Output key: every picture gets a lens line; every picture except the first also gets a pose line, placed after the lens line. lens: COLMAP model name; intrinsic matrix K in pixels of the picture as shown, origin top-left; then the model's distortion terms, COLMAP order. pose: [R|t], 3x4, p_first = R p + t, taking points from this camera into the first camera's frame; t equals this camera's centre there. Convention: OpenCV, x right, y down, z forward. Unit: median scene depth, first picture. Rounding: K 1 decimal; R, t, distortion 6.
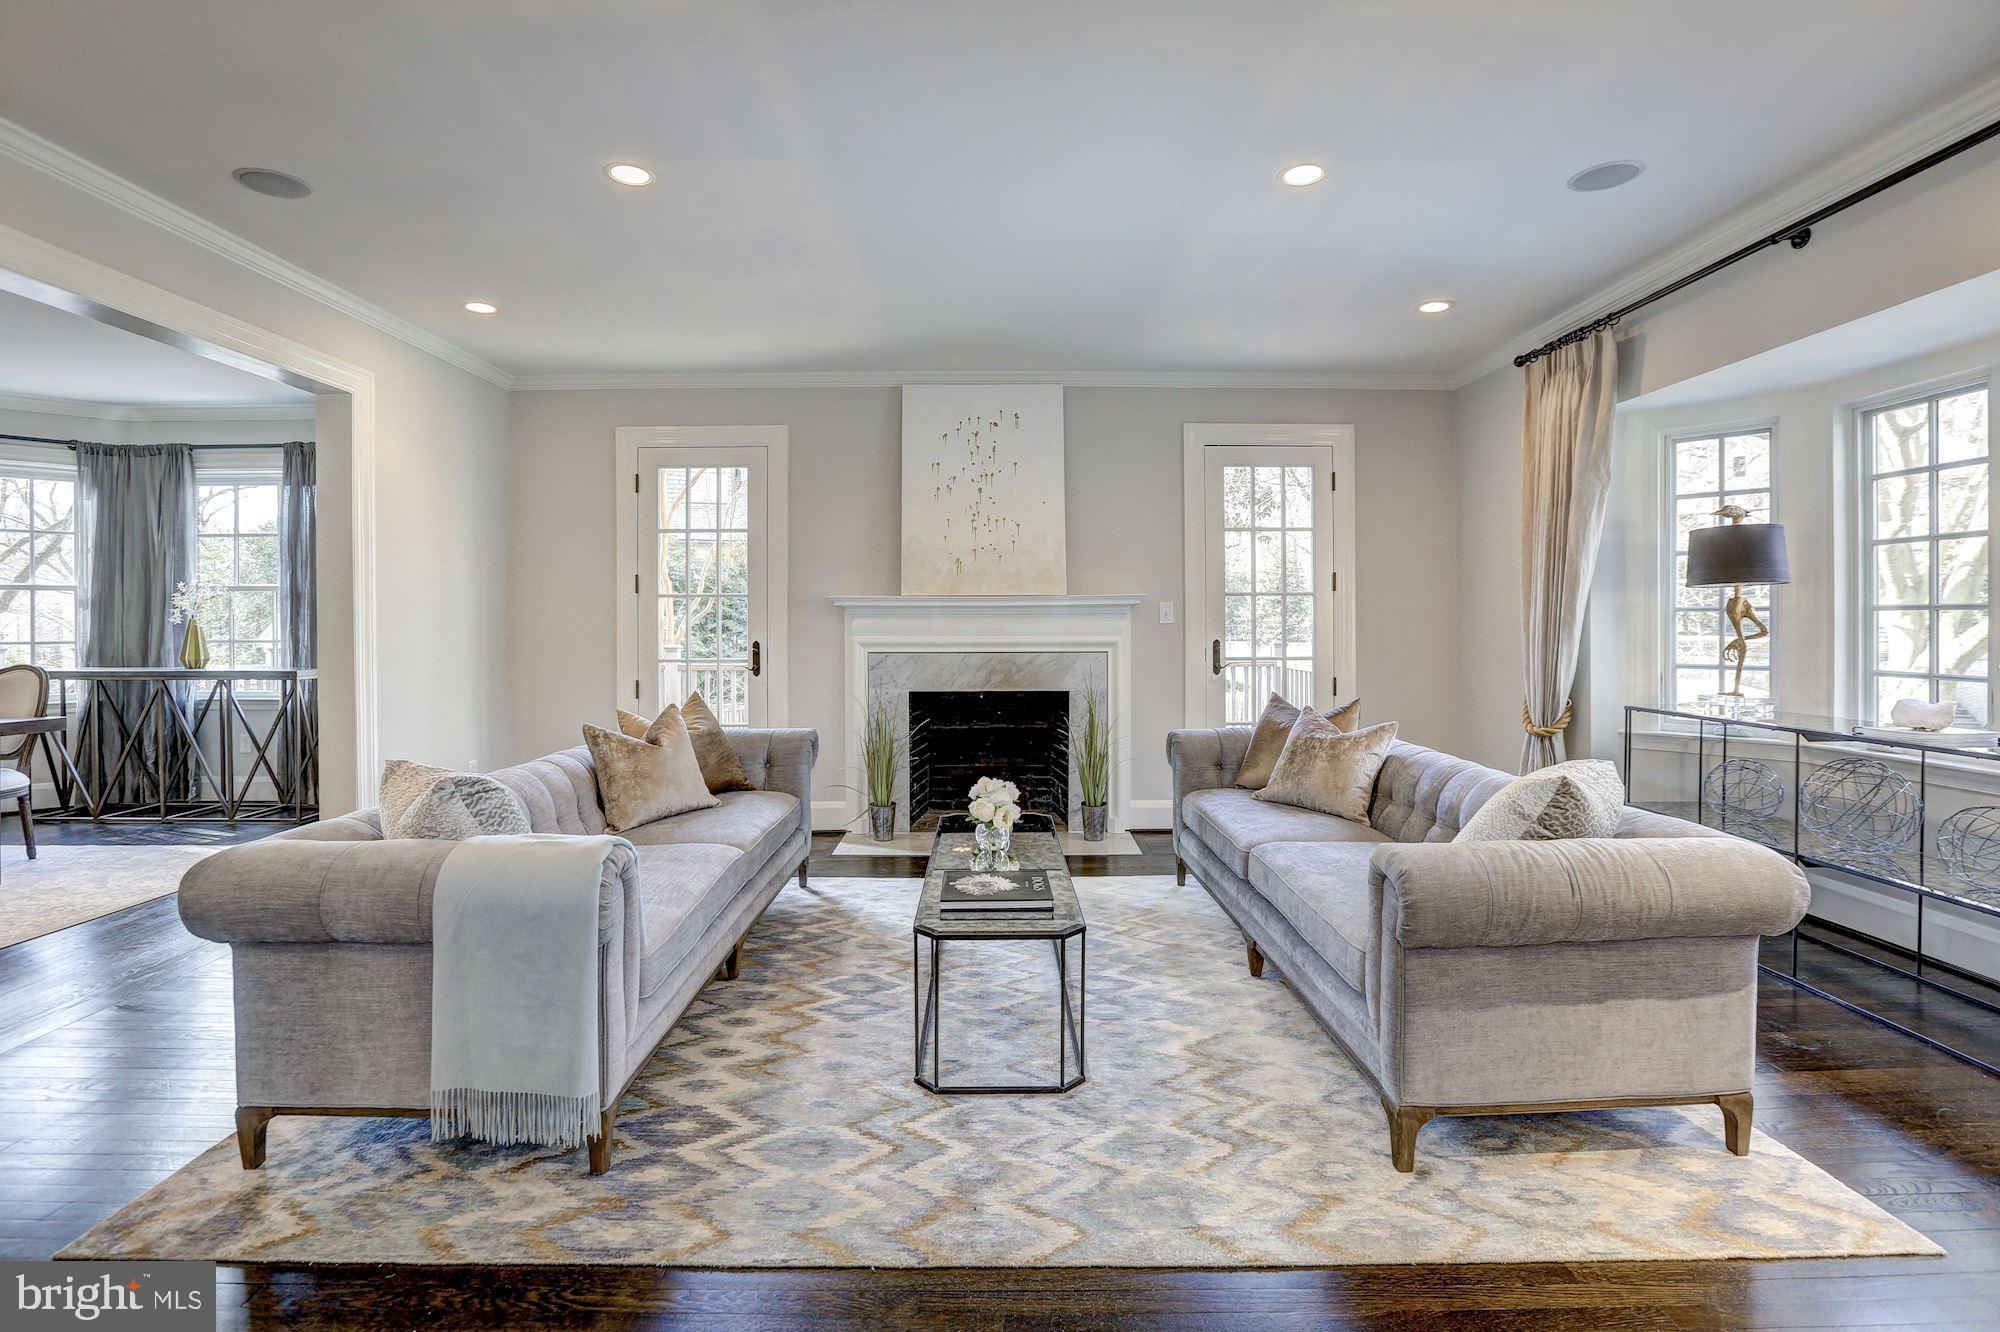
lens RADIAL K [[931.1, 0, 1036.2], [0, 931.1, 629.7], [0, 0, 1]] dist [-0.031697, 0.008447]
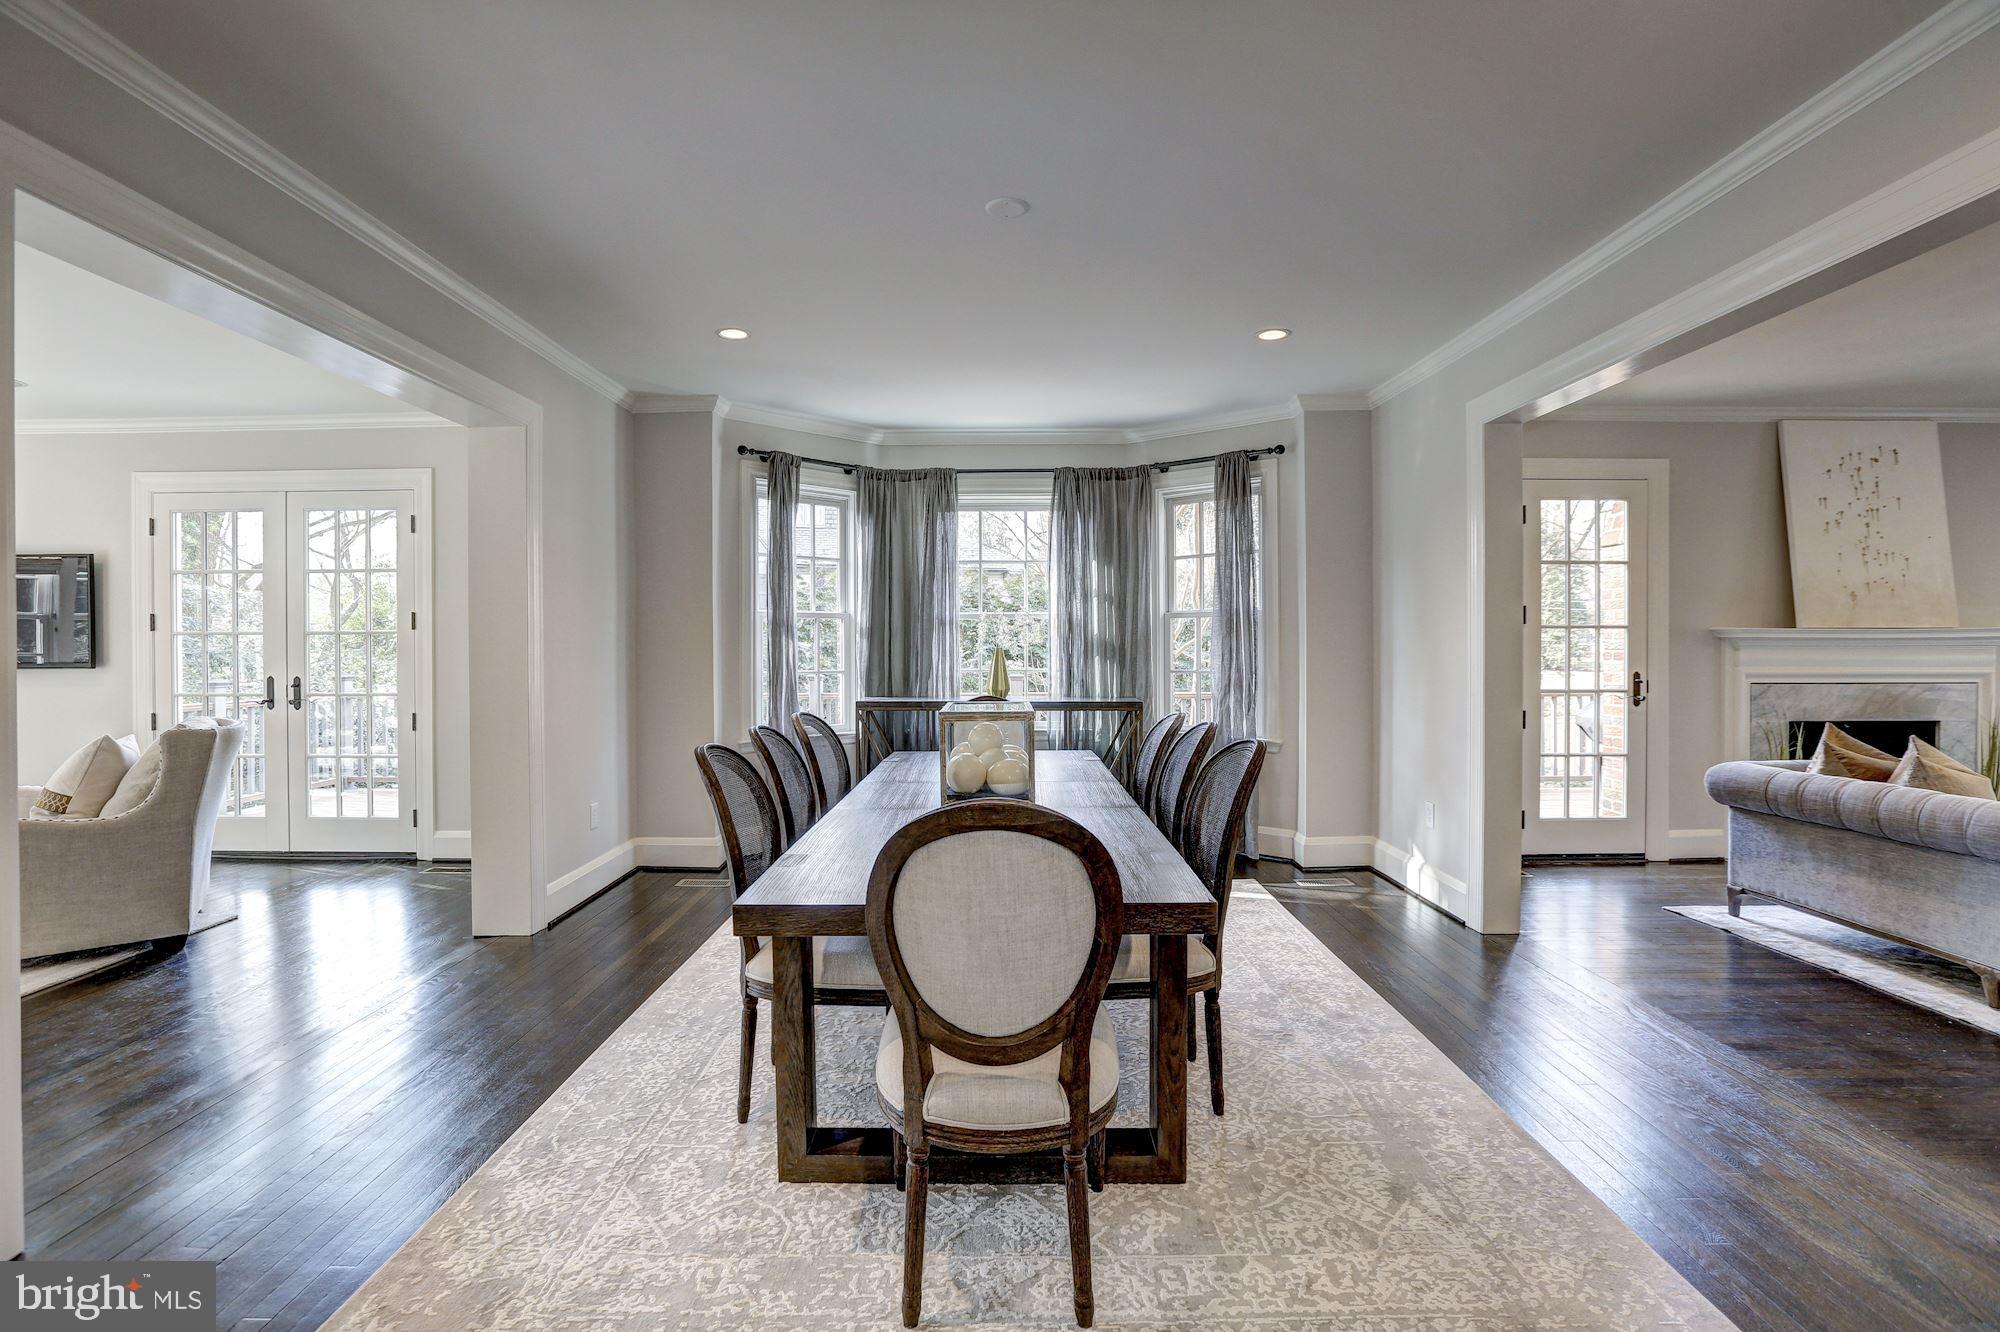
lens RADIAL K [[931.1, 0, 1009.9], [0, 931.1, 654.2], [0, 0, 1]] dist [-0.031697, 0.008447]
pose [[0.999984, 0.003824, -0.004055, -0.985962], [-0.003843, 0.999982, -0.004508, 0.000405], [0.004038, 0.004523, 0.999982, -0.003986]]
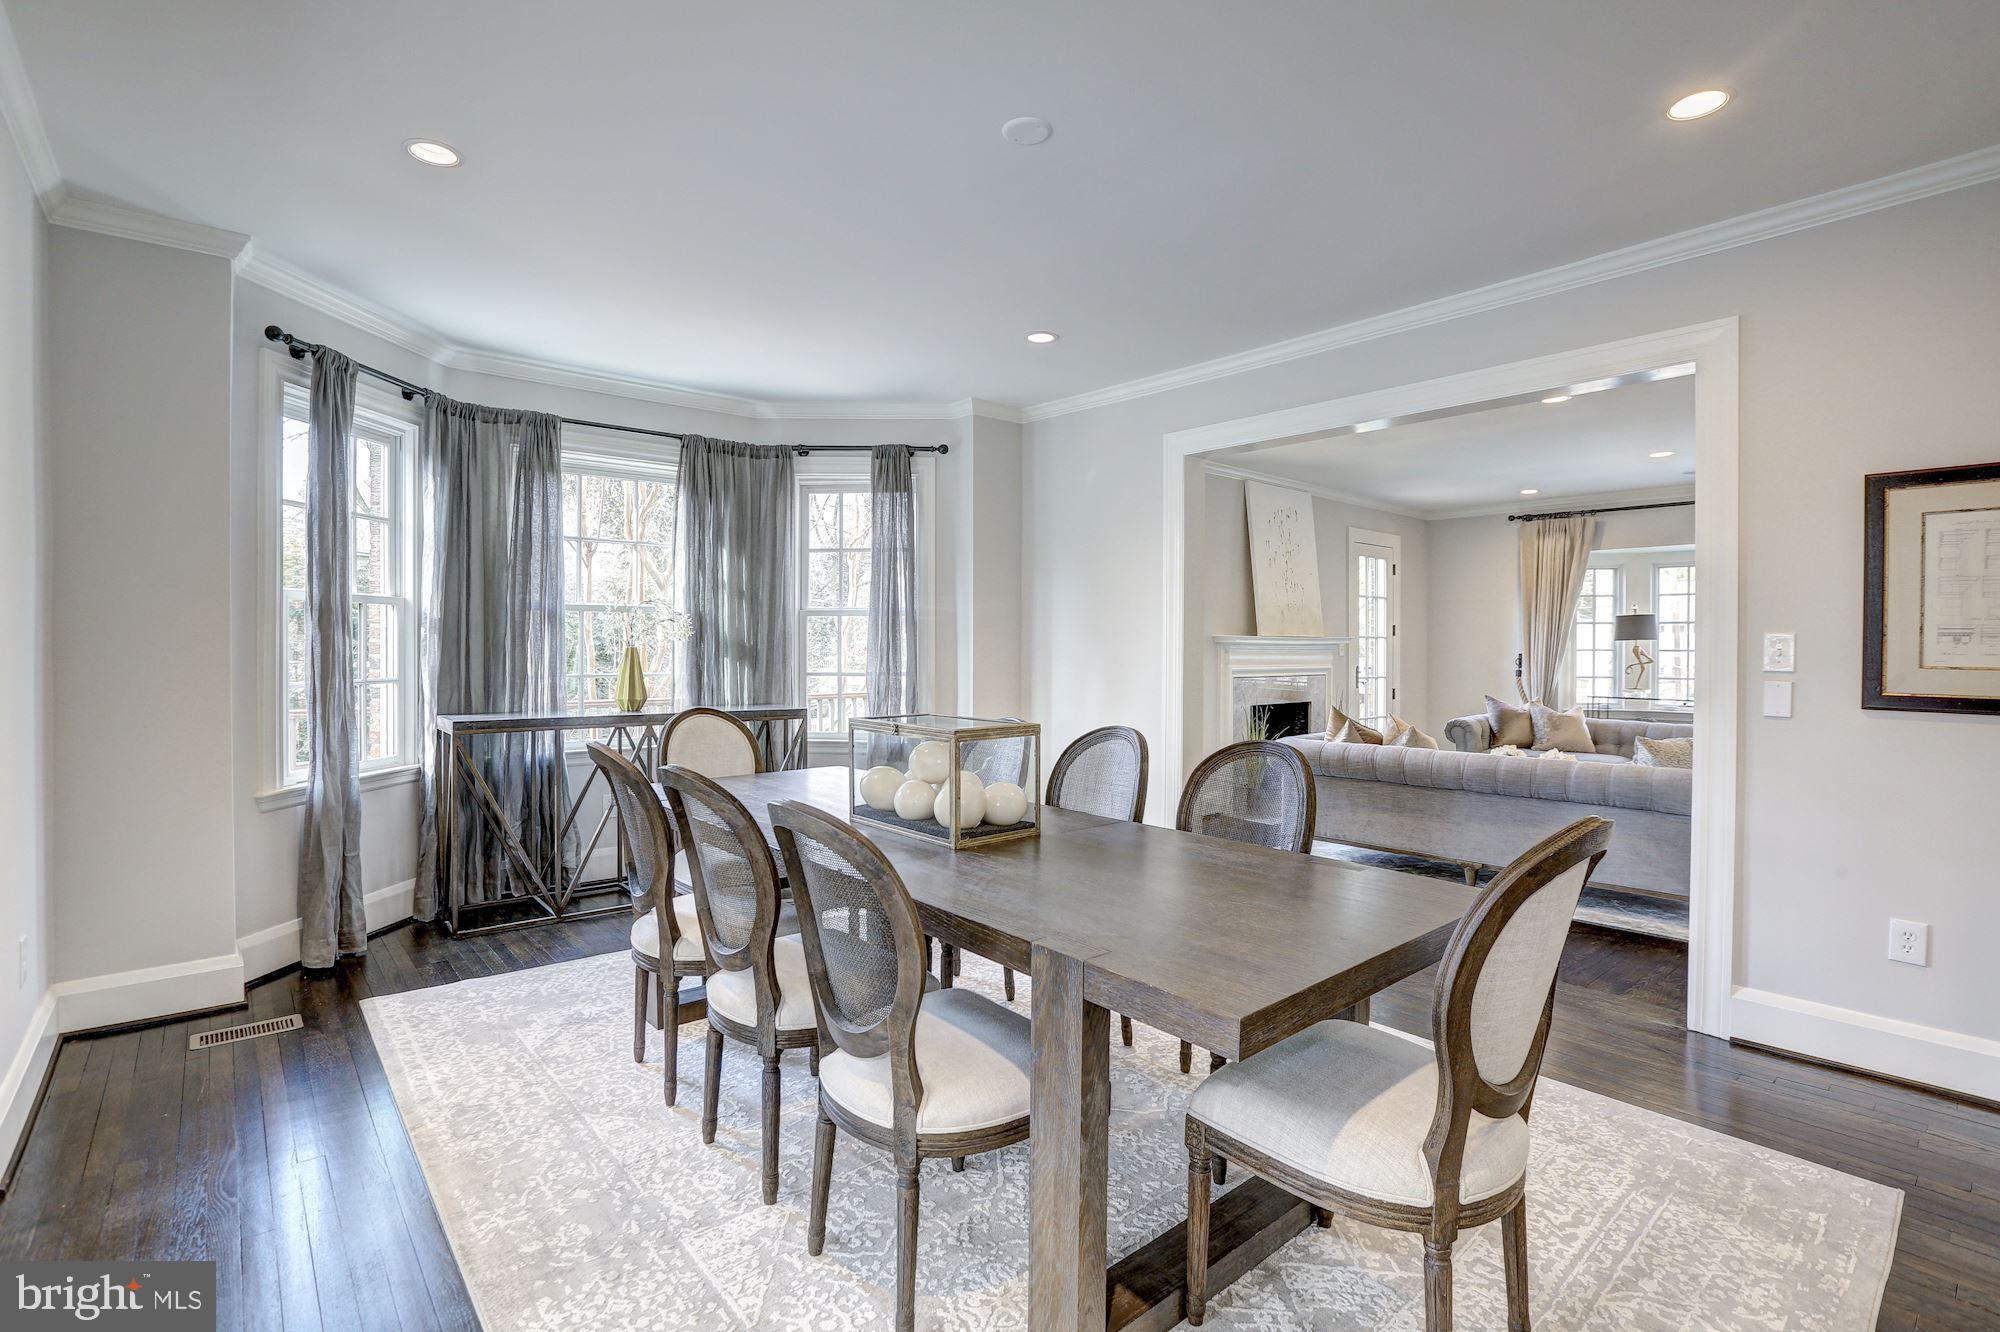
lens RADIAL K [[931.1, 0, 990.8], [0, 931.1, 667.2], [0, 0, 1]] dist [-0.031697, 0.008447]
pose [[0.764733, -0.006119, 0.644319, -1.305019], [0.000925, 0.999964, 0.008398, -0.001717], [-0.644347, -0.005826, 0.764711, 0.203689]]
